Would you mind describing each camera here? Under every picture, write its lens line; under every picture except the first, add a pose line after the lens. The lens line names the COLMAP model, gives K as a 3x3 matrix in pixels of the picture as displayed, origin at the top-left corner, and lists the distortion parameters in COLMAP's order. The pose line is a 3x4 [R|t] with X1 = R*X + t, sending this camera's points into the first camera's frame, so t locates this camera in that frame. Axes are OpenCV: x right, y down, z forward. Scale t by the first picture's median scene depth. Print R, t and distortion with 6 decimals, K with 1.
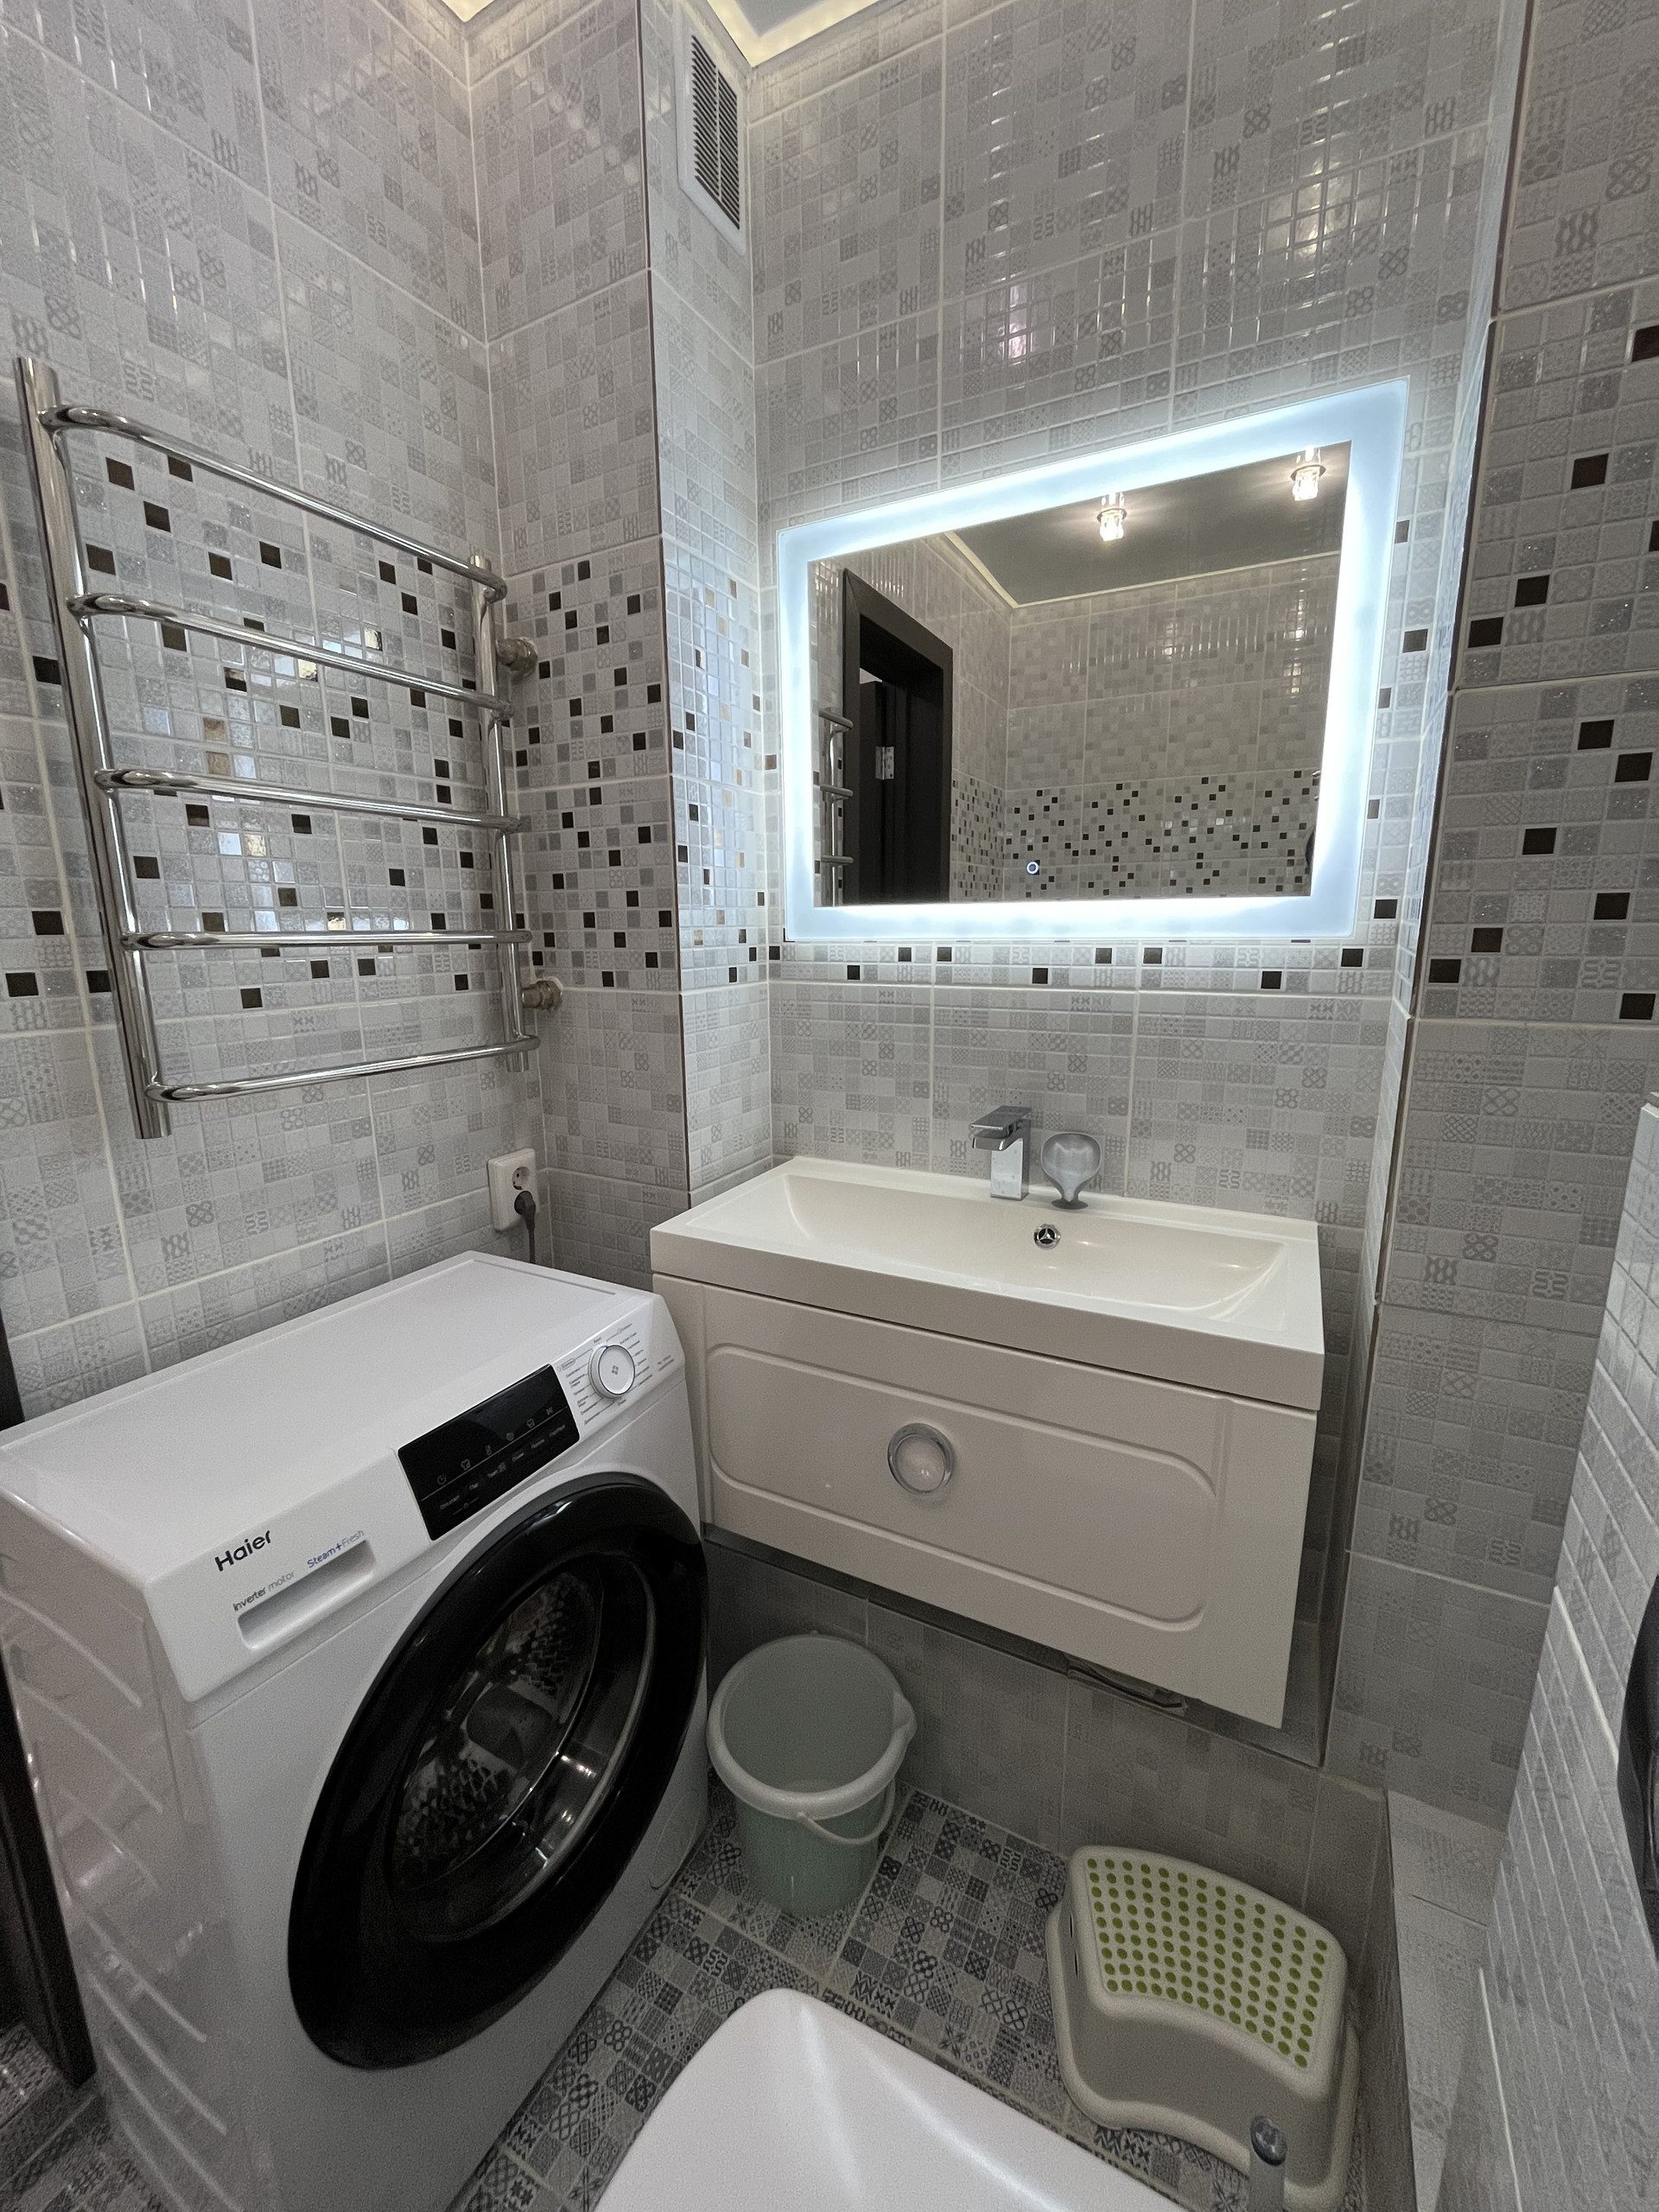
lens RADIAL K [[893.4, 0, 831.2], [0, 893.4, 1102.6], [0, 0, 1]] dist [-0.002570, -0.000495]
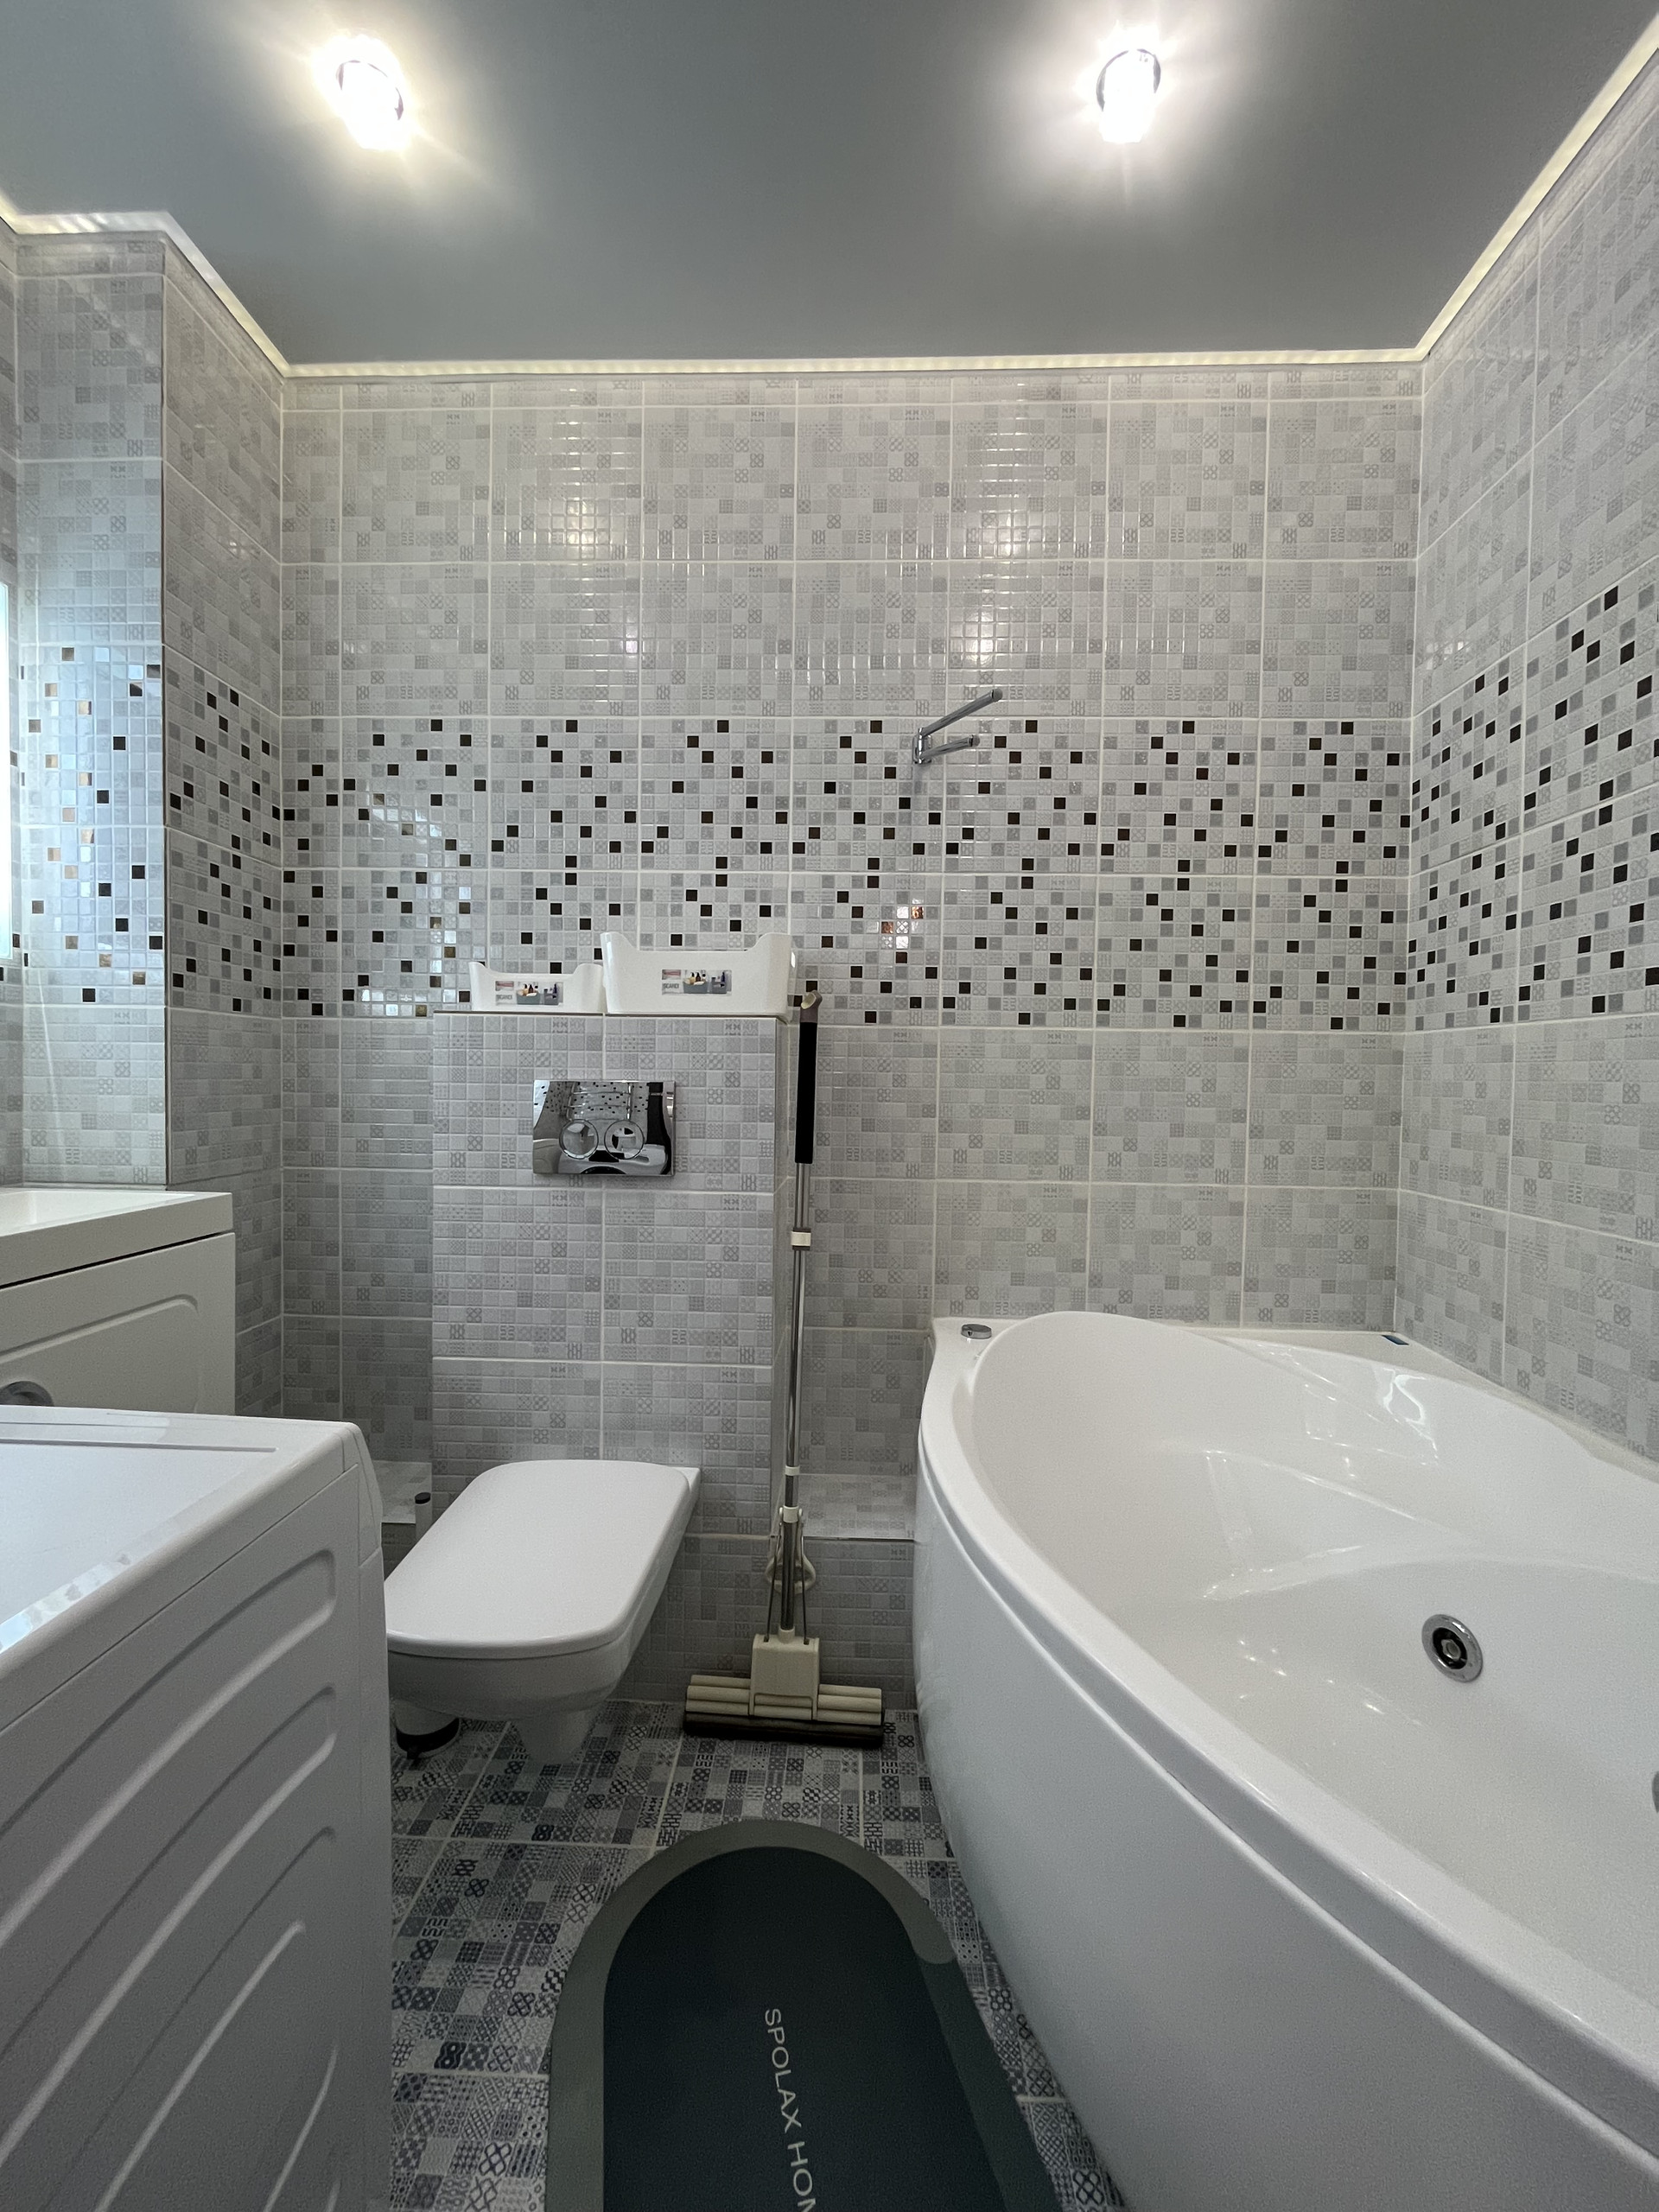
lens RADIAL K [[893.4, 0, 829.6], [0, 893.4, 1104.1], [0, 0, 1]] dist [-0.002570, -0.000495]
pose [[-0.439557, -0.021057, 0.897968, -0.986483], [0.172313, 0.979180, 0.107308, 0.083901], [-0.881532, 0.201900, -0.426777, 0.447469]]
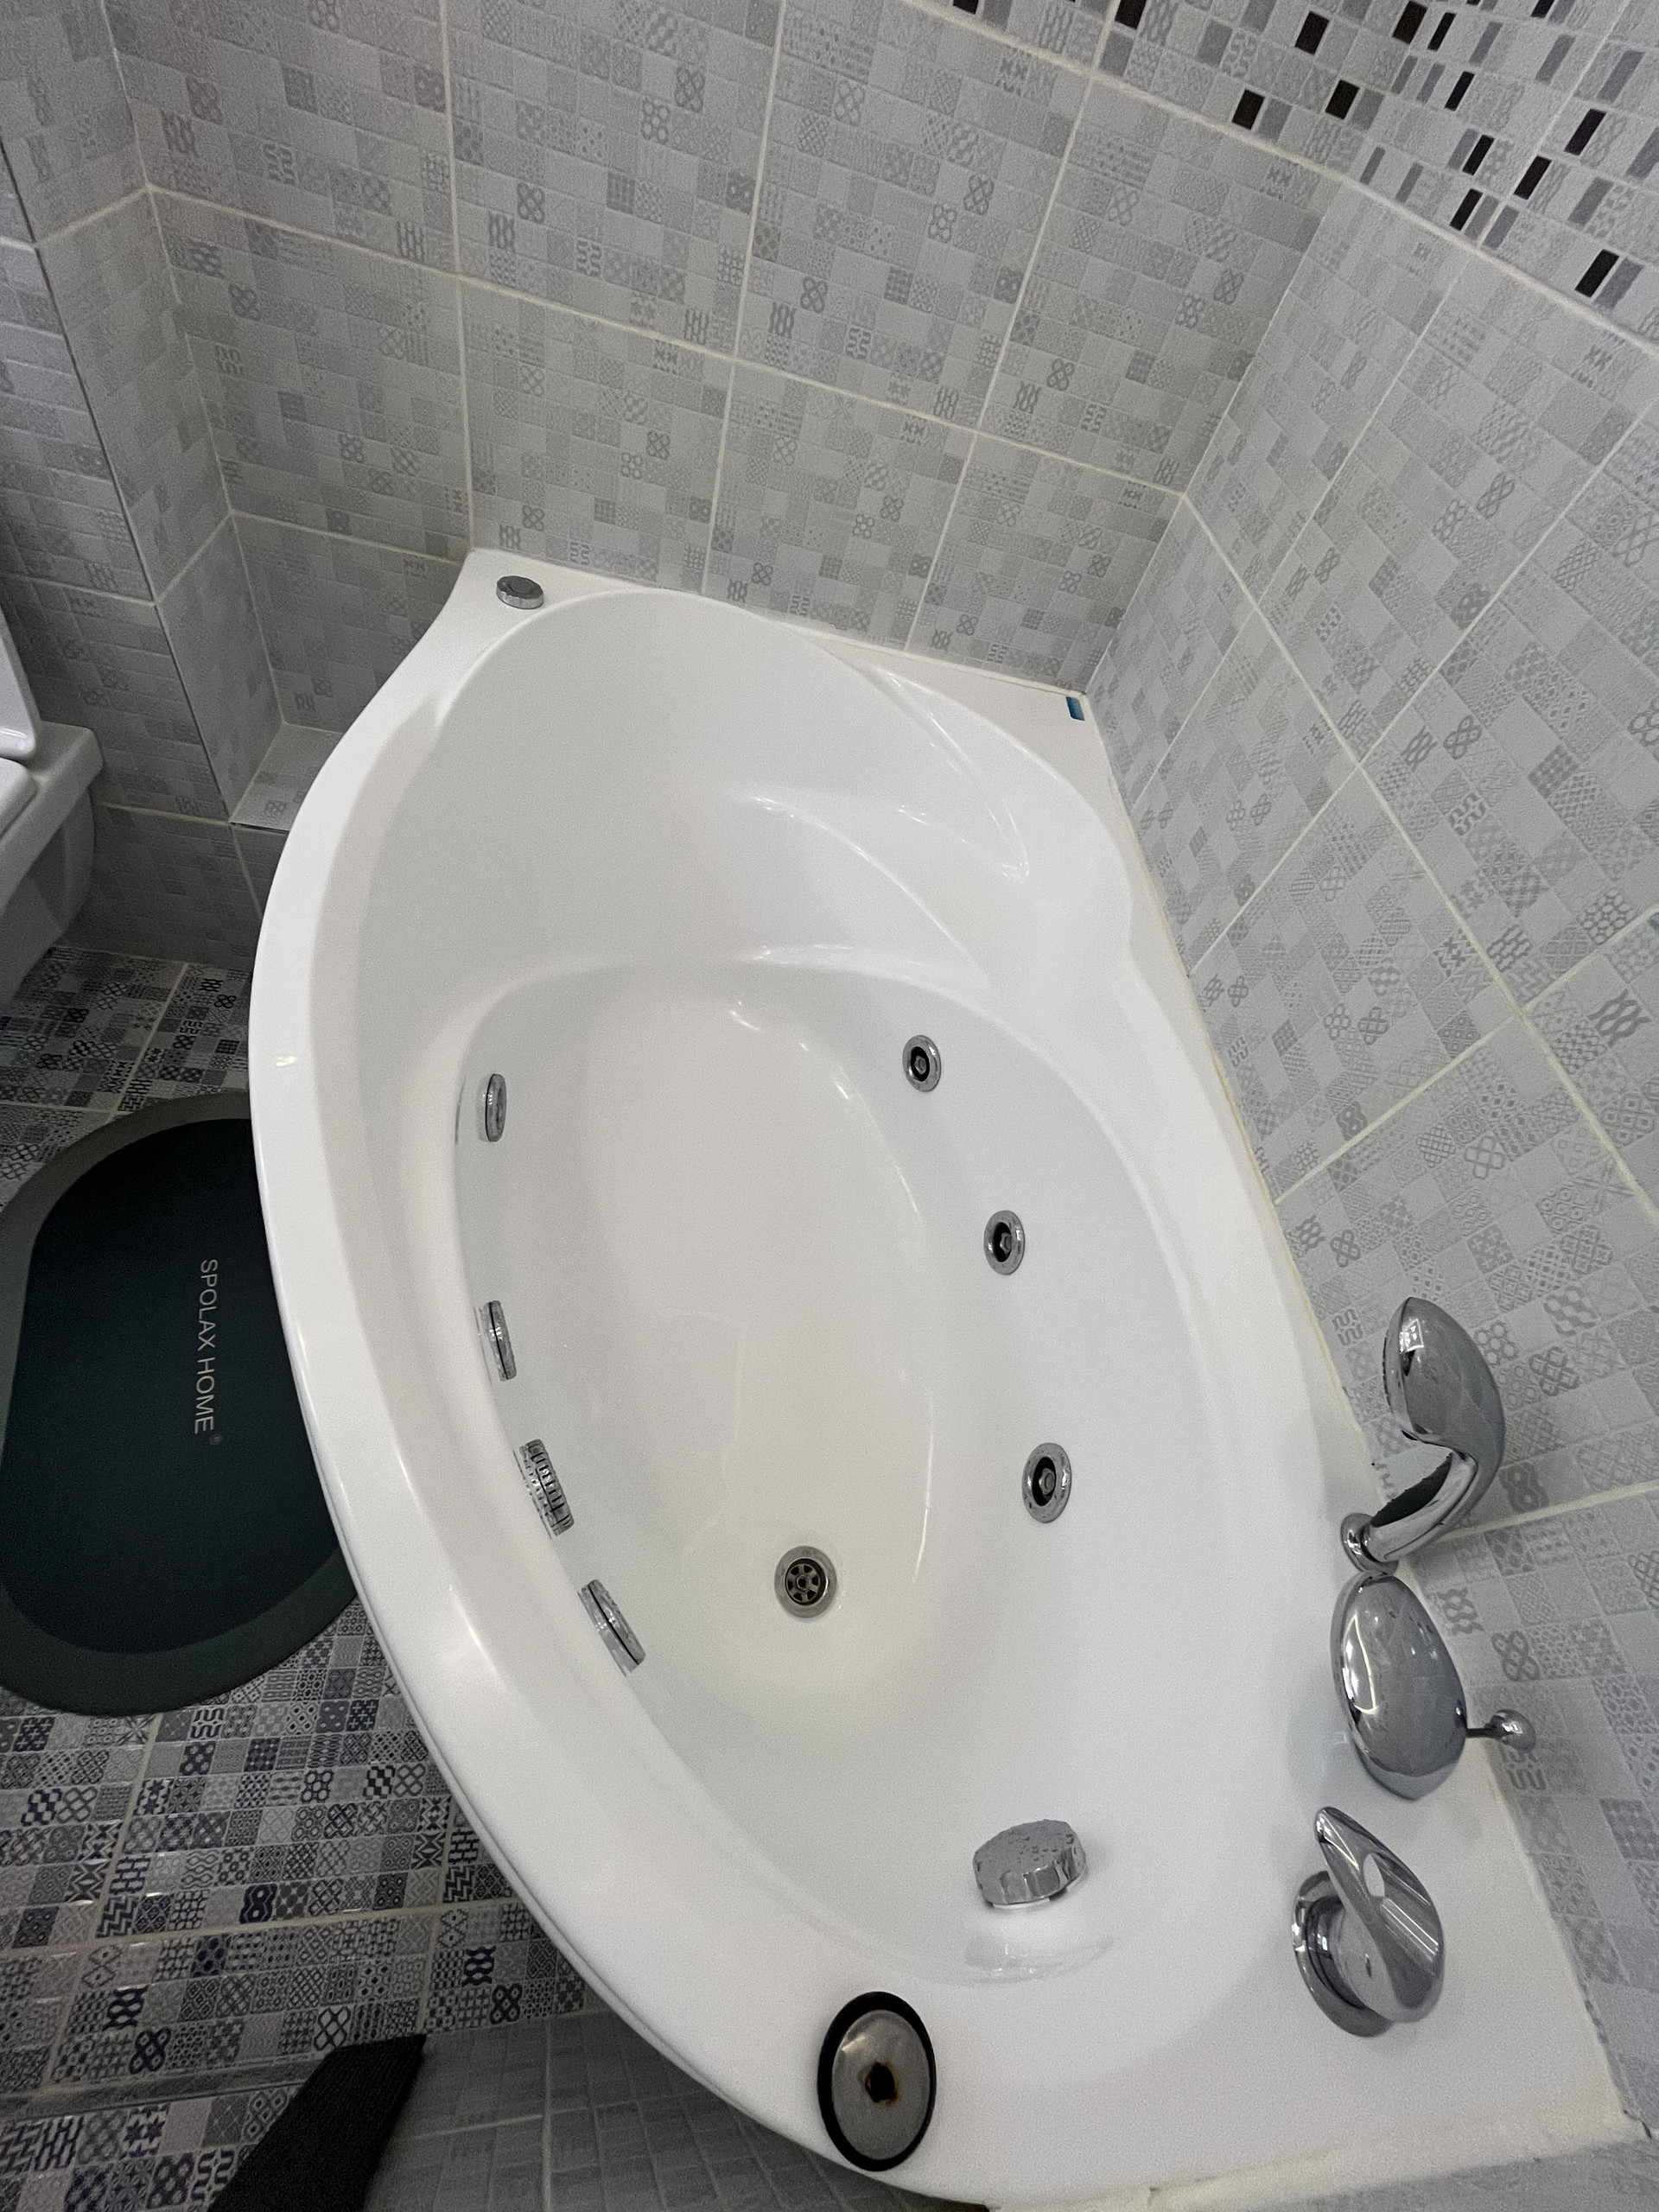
lens RADIAL K [[893.4, 0, 831.7], [0, 893.4, 1105.7], [0, 0, 1]] dist [-0.002570, -0.000495]
pose [[-0.501671, -0.759018, 0.414991, -0.824770], [-0.067545, 0.512631, 0.855948, 0.068323], [-0.862418, 0.401374, -0.308440, -0.023467]]
